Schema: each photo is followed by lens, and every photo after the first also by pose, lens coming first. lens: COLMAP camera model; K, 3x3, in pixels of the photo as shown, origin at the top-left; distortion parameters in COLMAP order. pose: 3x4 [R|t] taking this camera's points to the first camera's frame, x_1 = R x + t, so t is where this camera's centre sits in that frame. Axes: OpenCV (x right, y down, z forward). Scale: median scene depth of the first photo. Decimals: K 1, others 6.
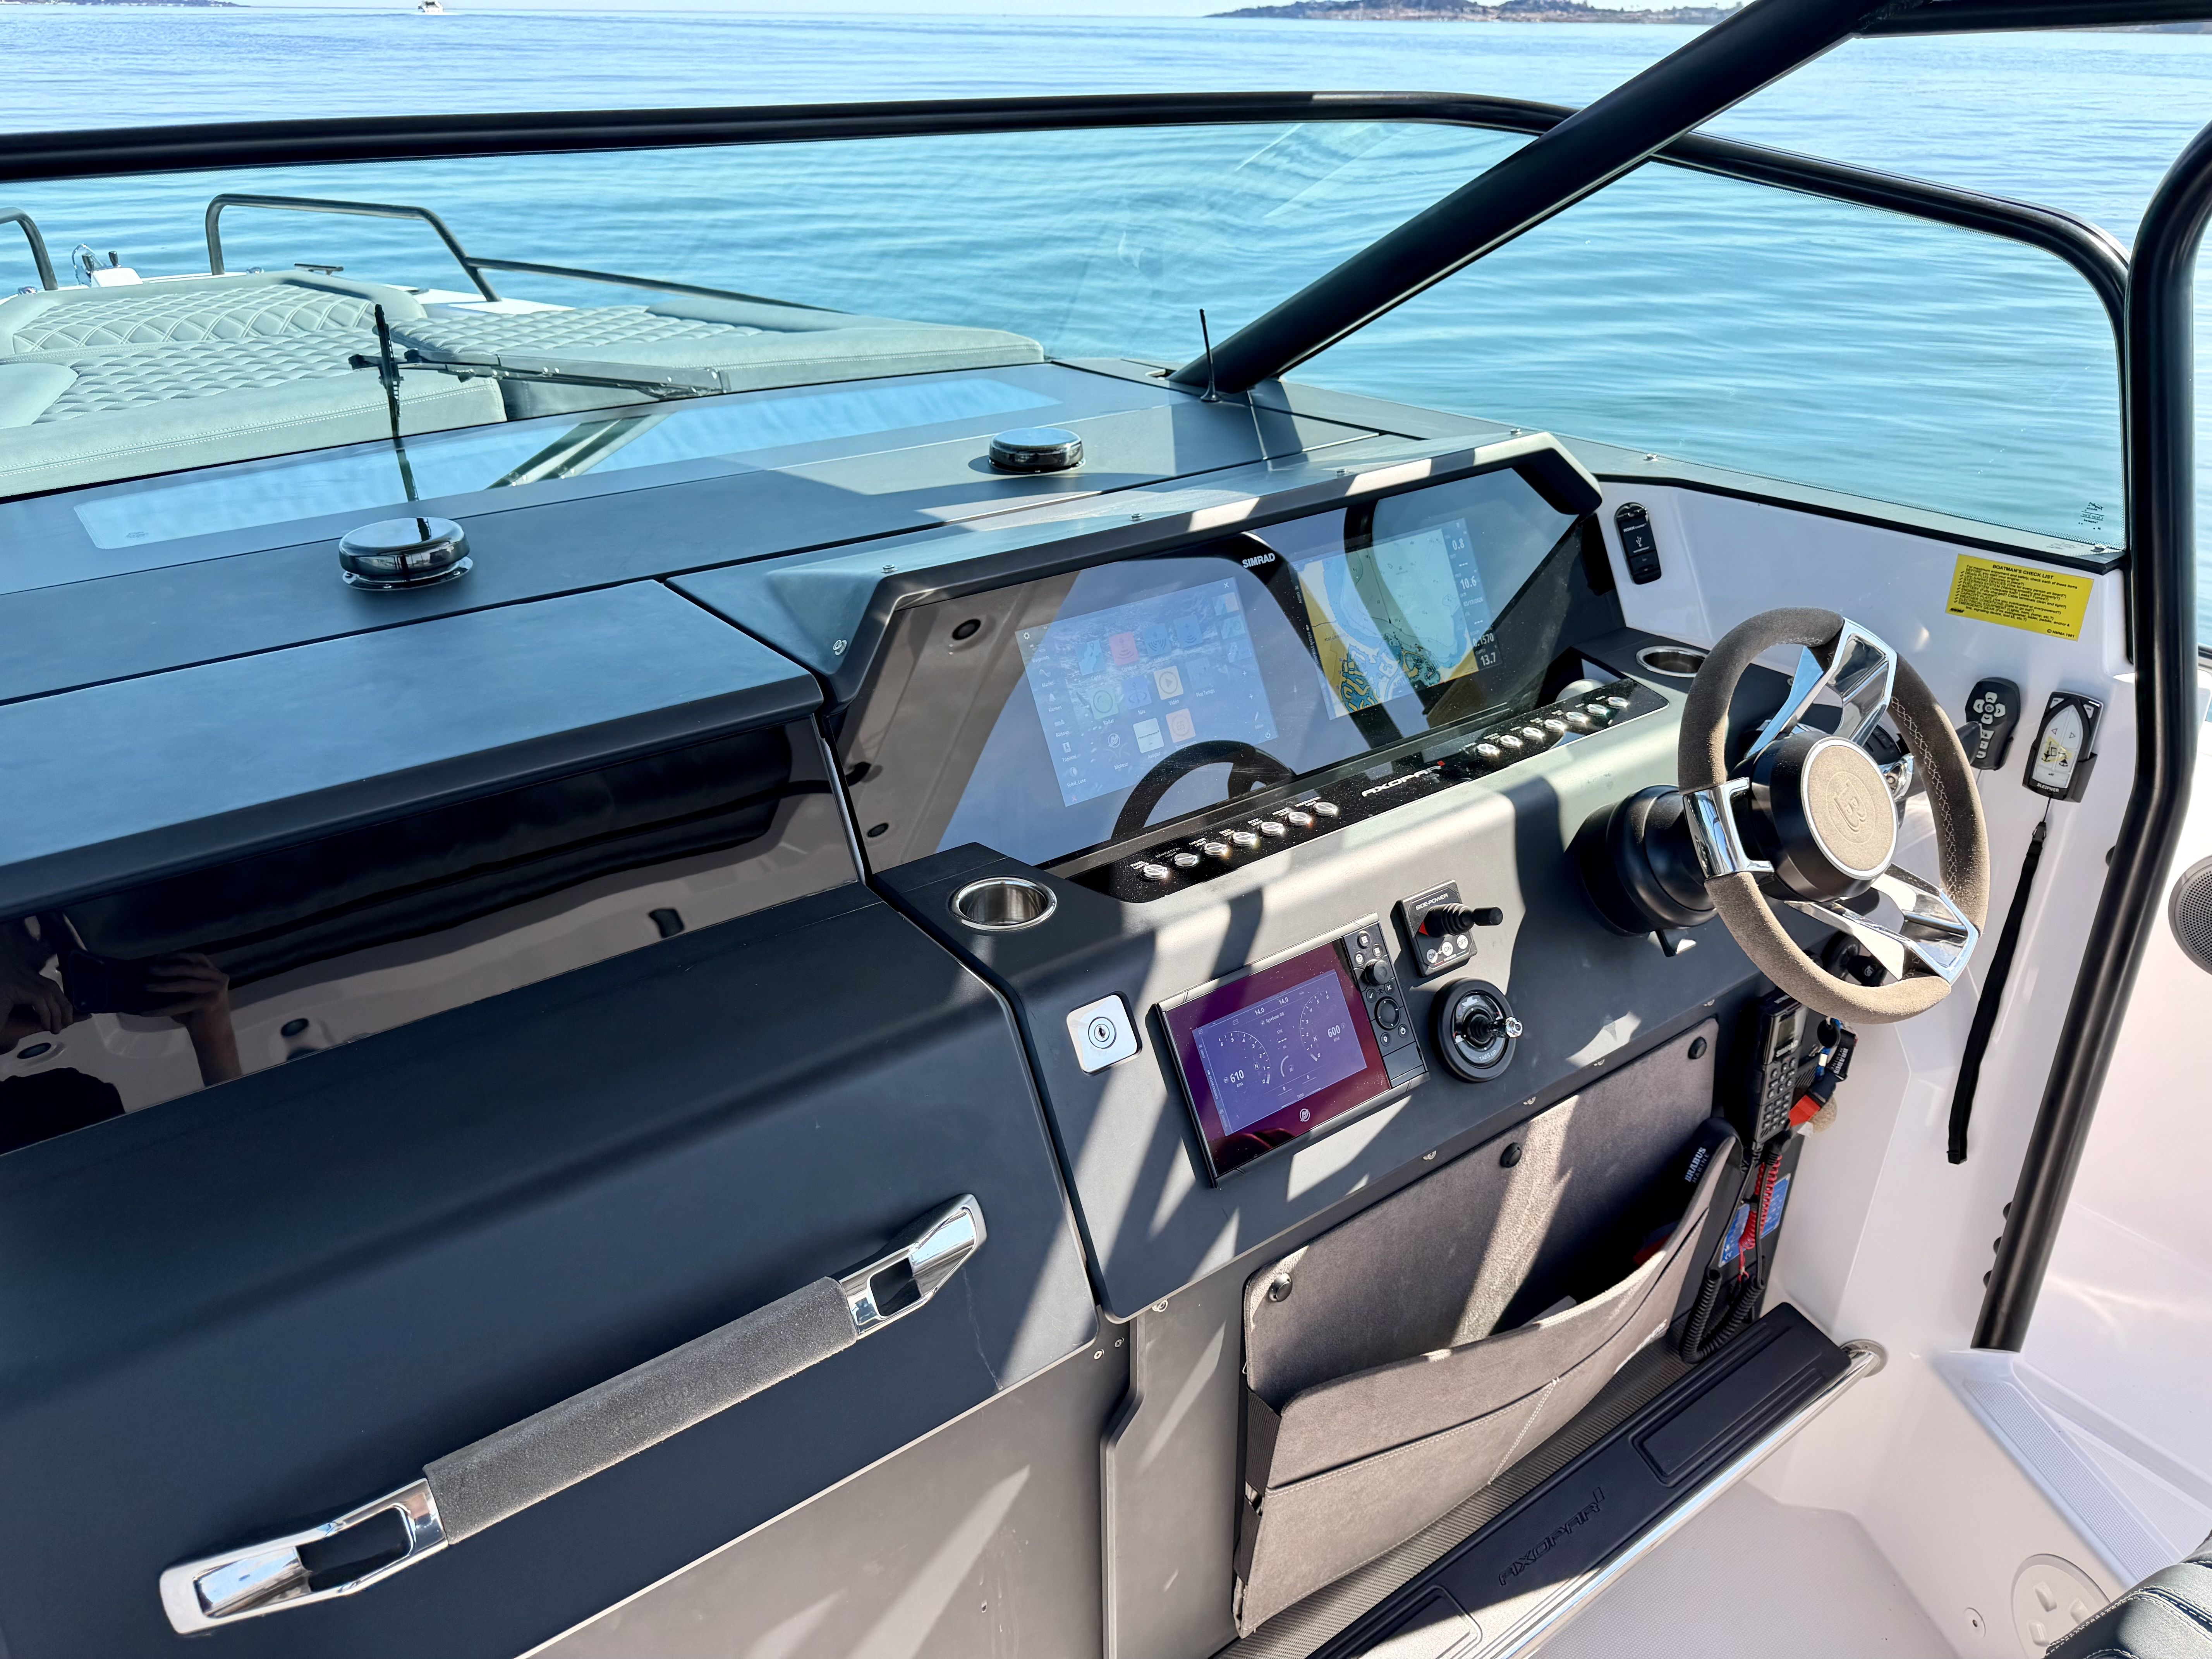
lens RADIAL K [[1560.6, 0, 1103.7], [0, 1560.6, 848.2], [0, 0, 1]] dist [0.010283, -0.016937]
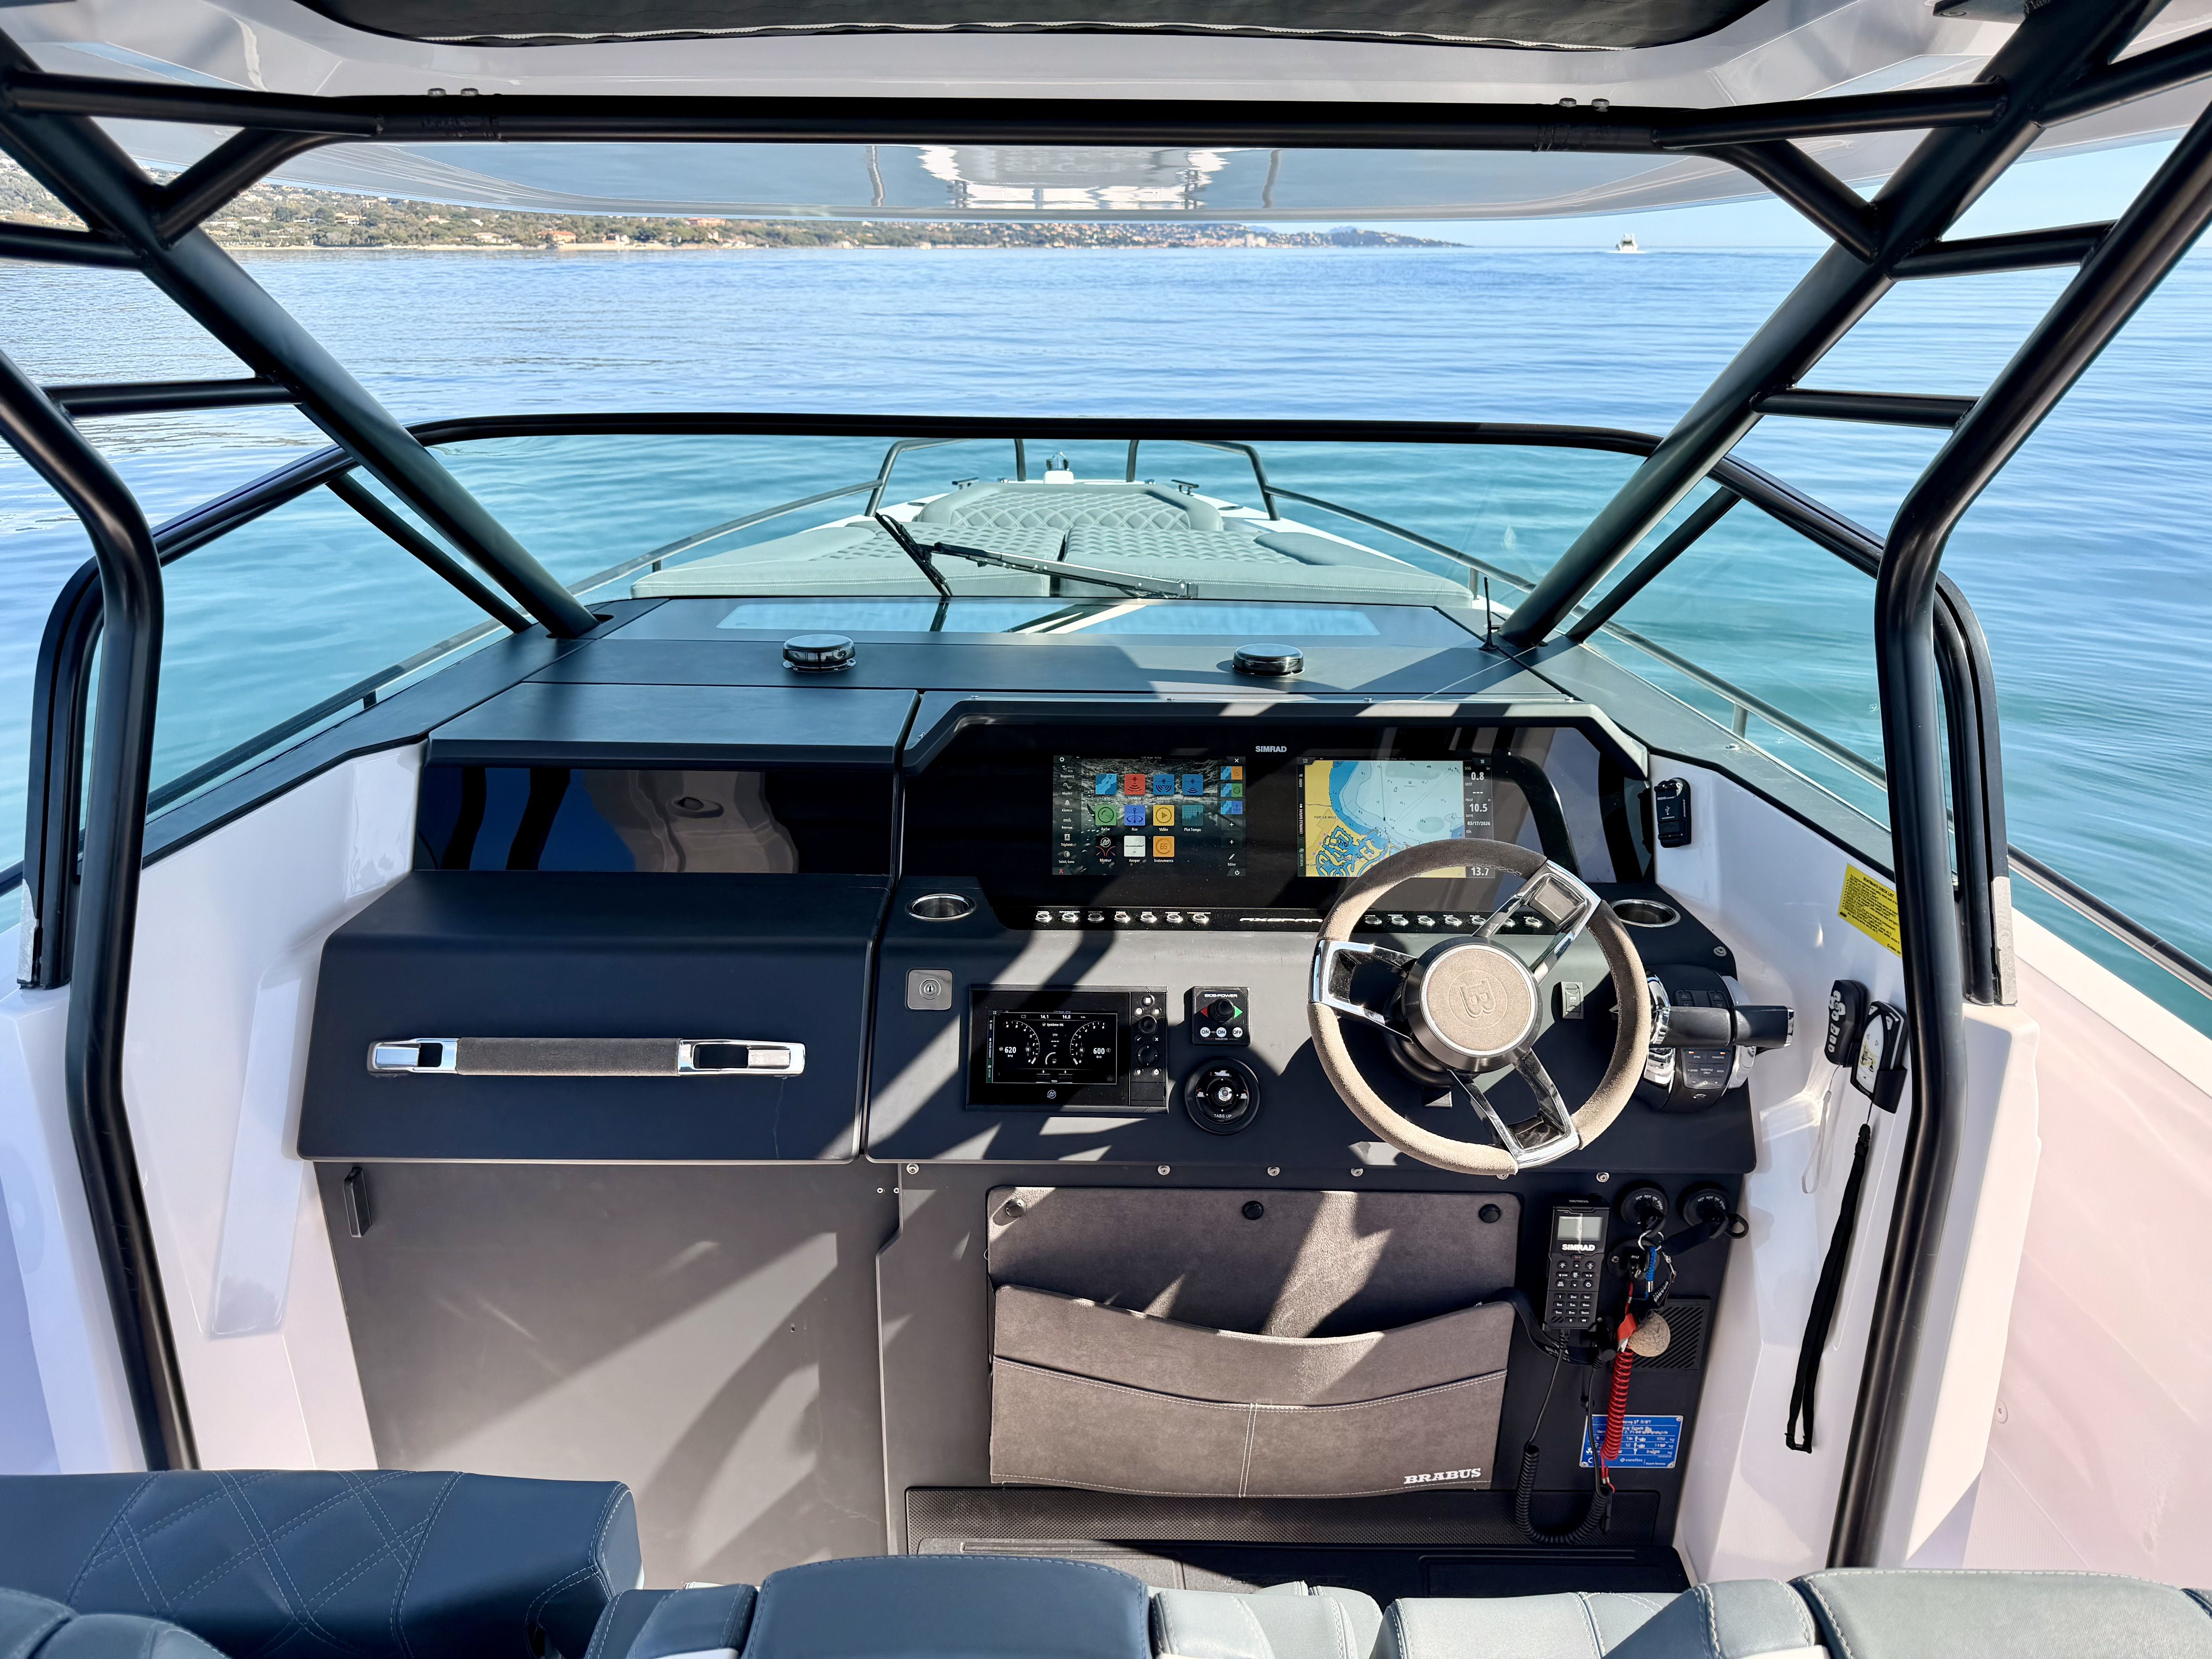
lens RADIAL K [[1560.6, 0, 1171.2], [0, 1560.6, 865.4], [0, 0, 1]] dist [0.010283, -0.016937]
pose [[0.804290, 0.223892, -0.550446, 0.827299], [-0.285718, 0.957909, -0.027853, -0.024353], [0.521041, 0.179674, 0.834406, -0.175208]]
